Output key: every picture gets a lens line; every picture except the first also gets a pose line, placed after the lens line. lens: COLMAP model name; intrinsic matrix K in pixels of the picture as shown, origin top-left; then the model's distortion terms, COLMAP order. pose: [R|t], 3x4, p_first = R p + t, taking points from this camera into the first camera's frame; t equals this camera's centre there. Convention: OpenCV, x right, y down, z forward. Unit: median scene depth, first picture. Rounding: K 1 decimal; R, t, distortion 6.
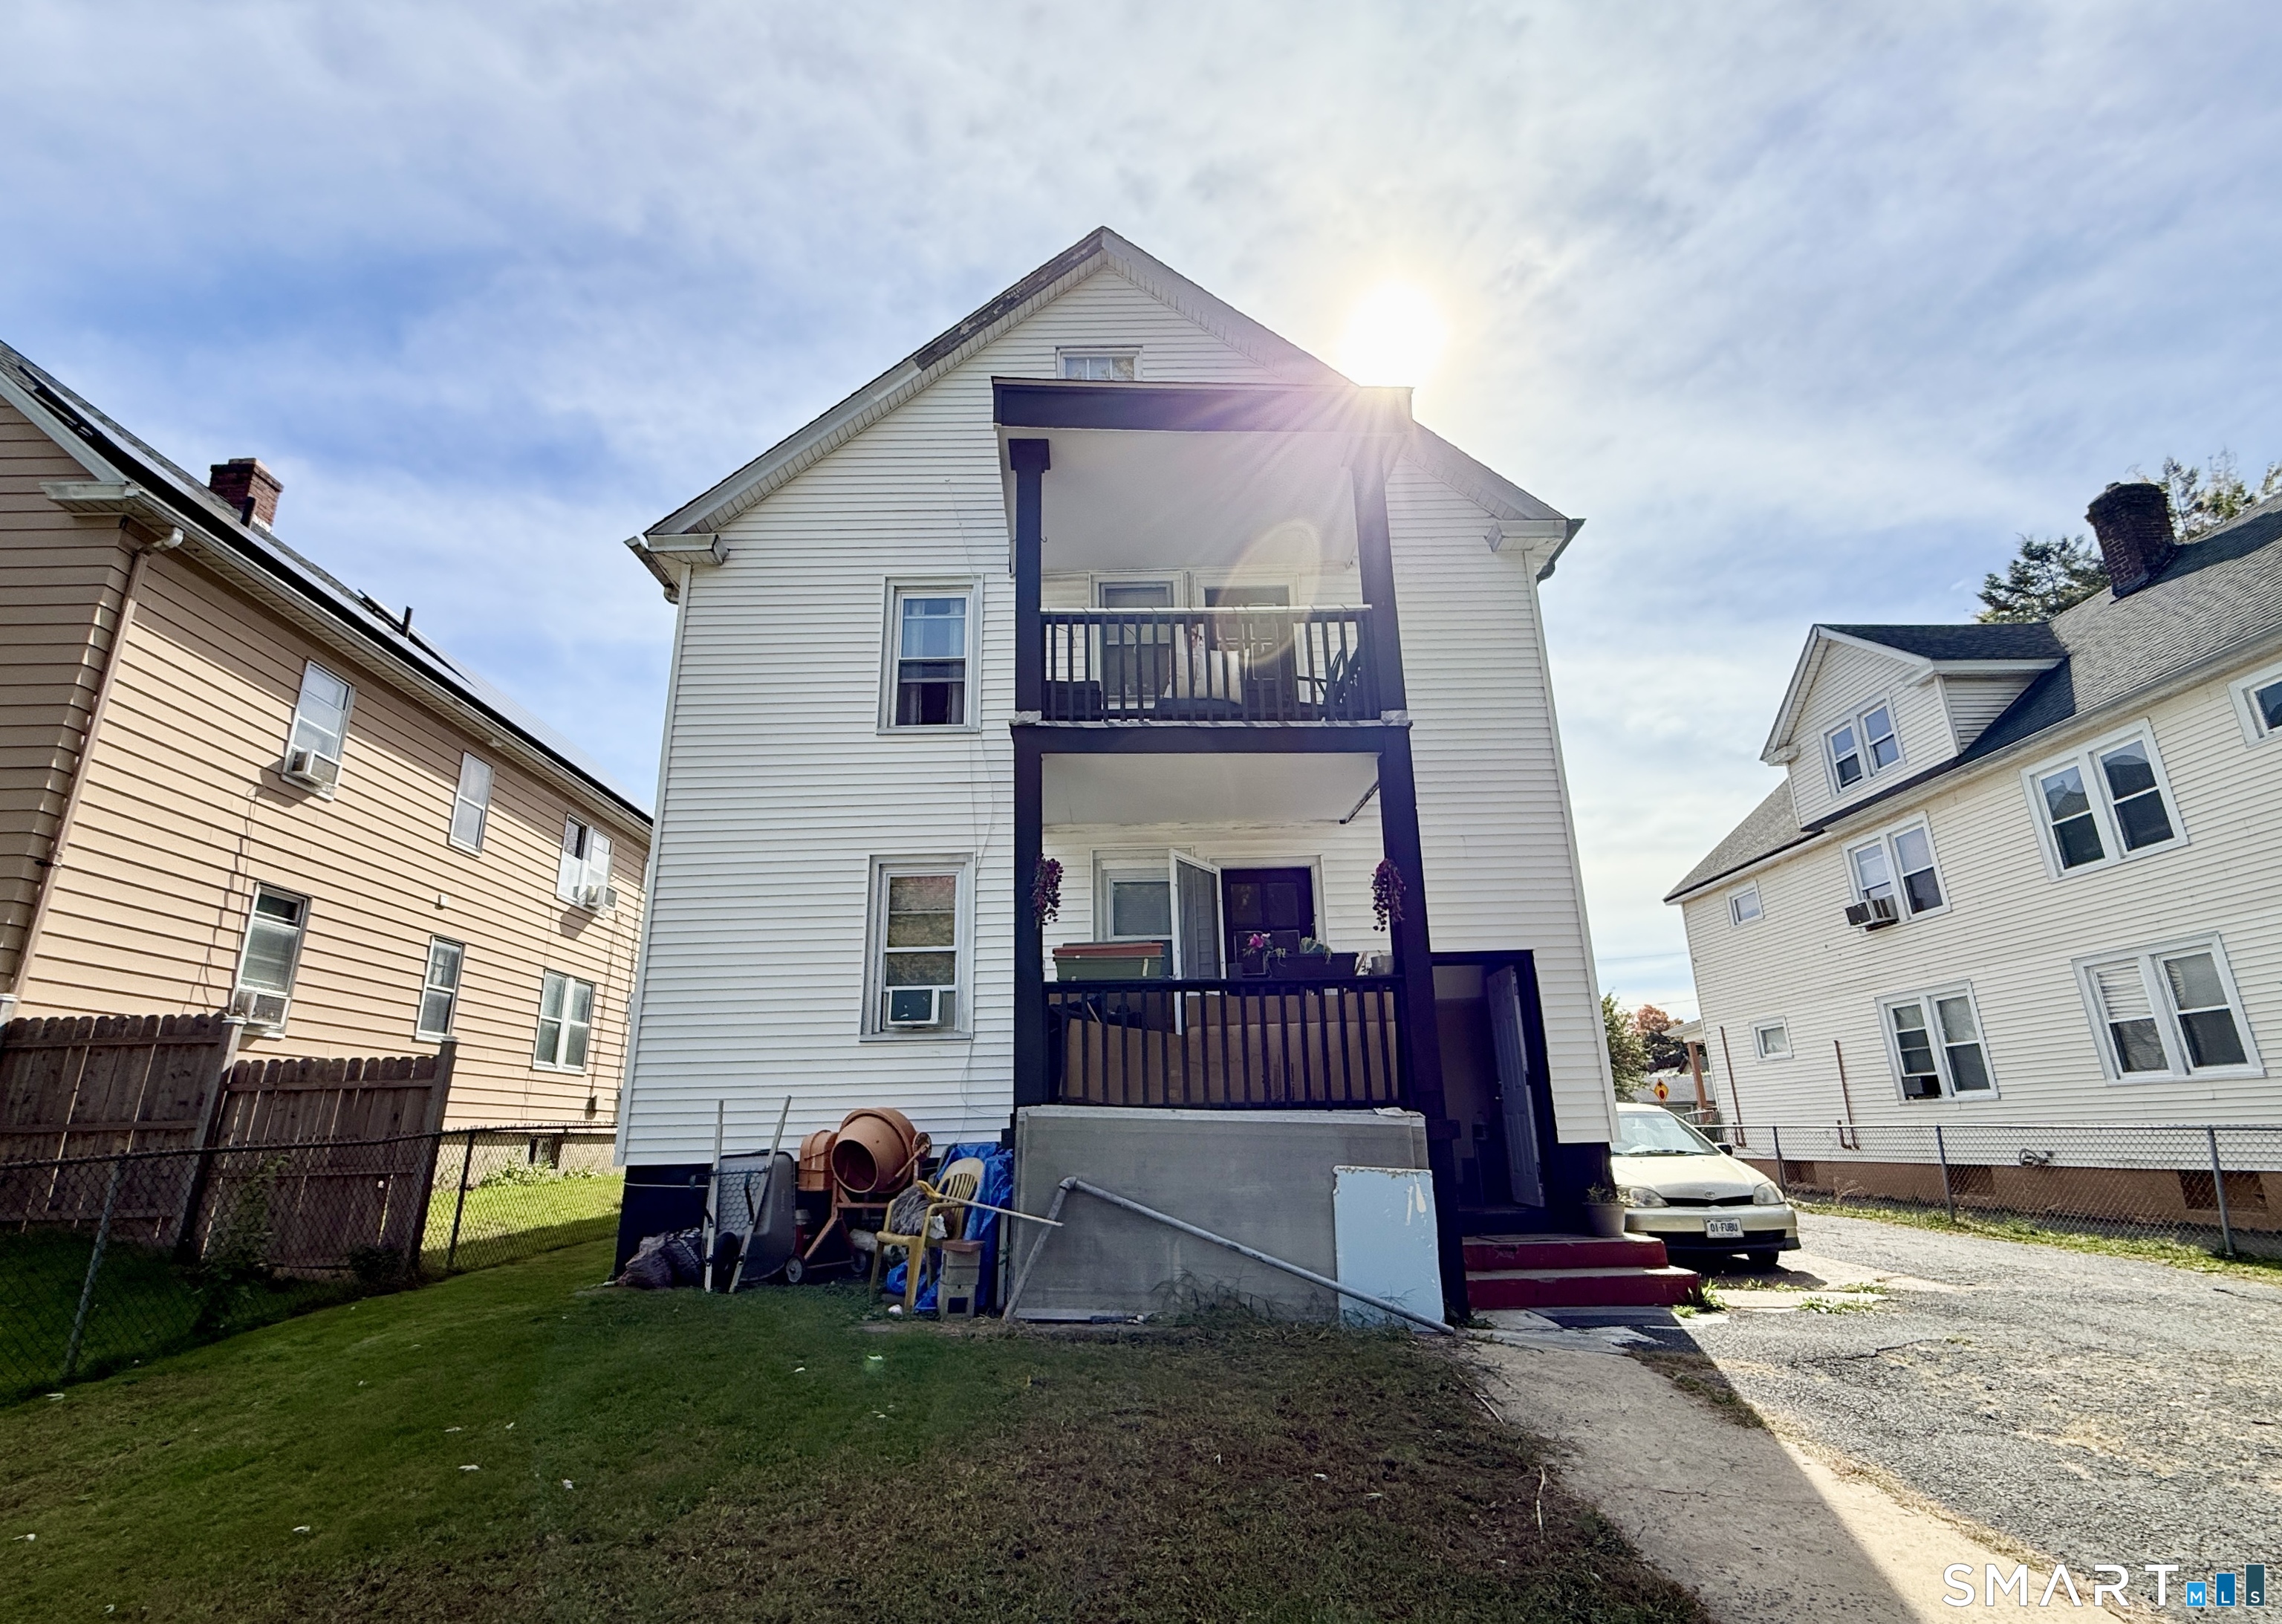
lens RADIAL K [[1089.7, 0, 1141.0], [0, 1089.7, 812.0], [0, 0, 1]] dist [-0.001262, -0.000228]
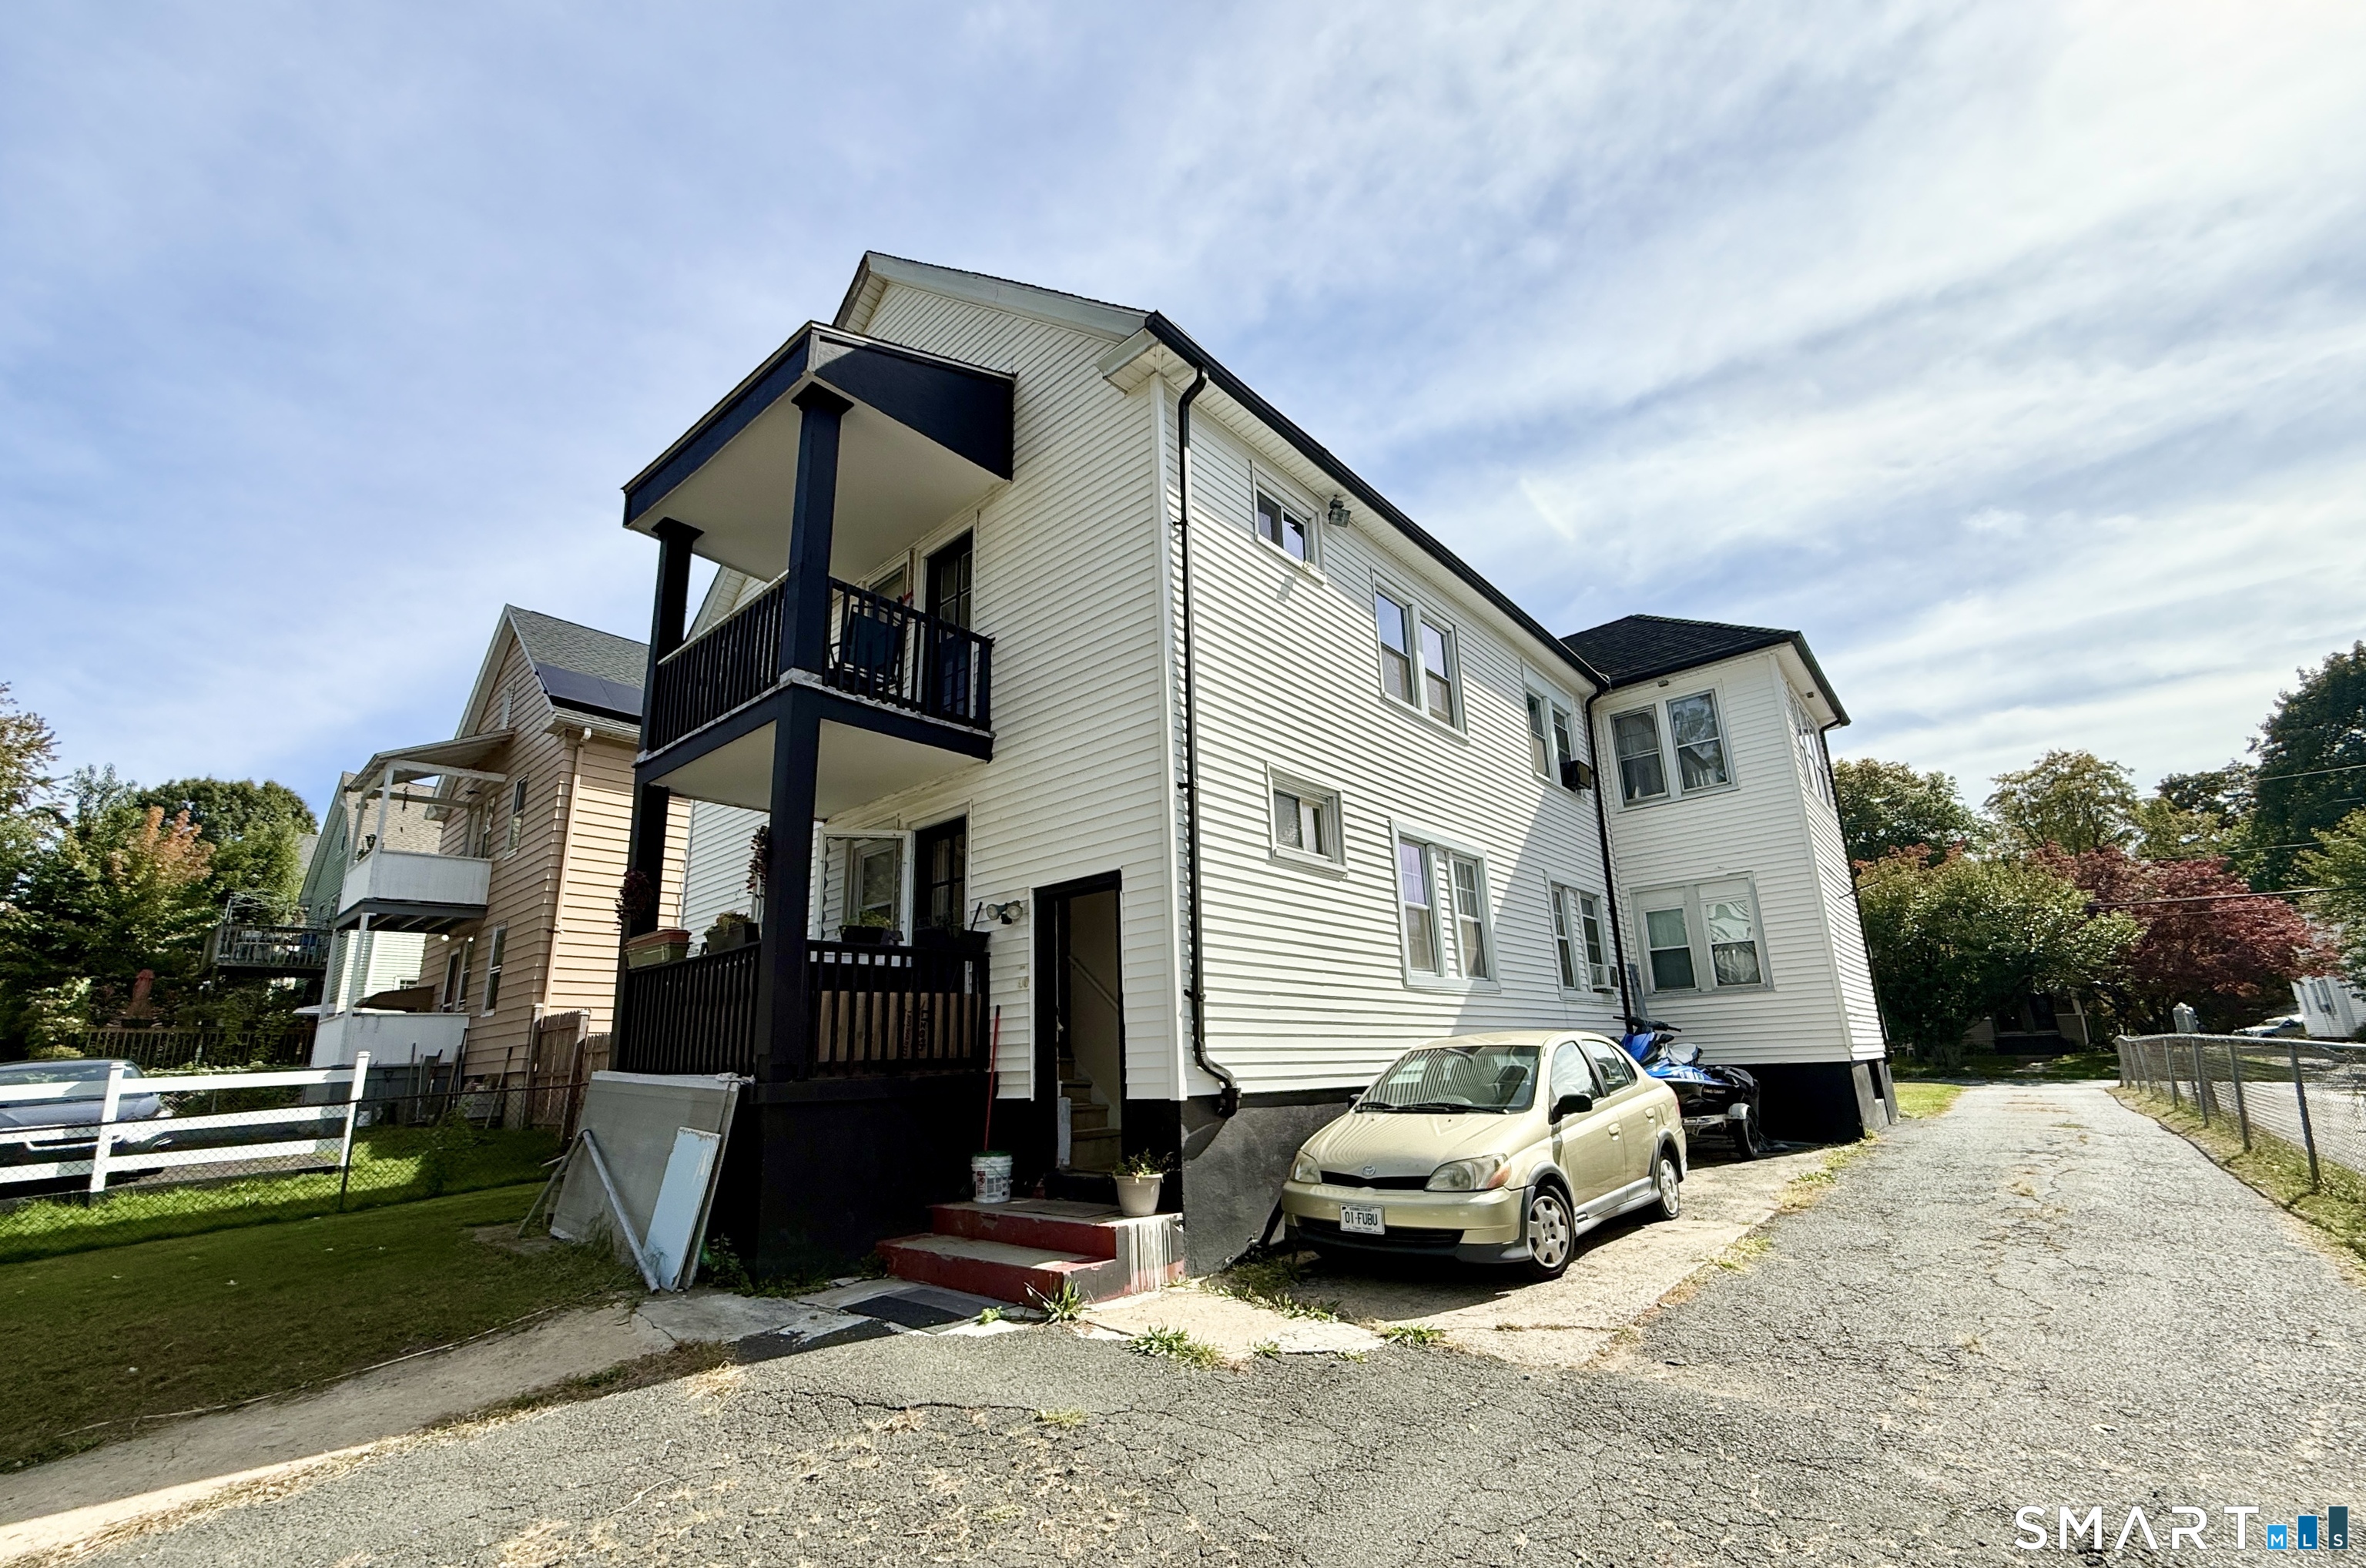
lens RADIAL K [[963.4, 0, 1184.1], [0, 963.4, 831.3], [0, 0, 1]] dist [-0.000478, -0.000030]
pose [[0.749092, -0.158590, -0.643204, 0.868806], [0.204314, 0.978899, -0.003410, 0.109137], [0.630172, -0.128861, 0.765688, 0.464022]]
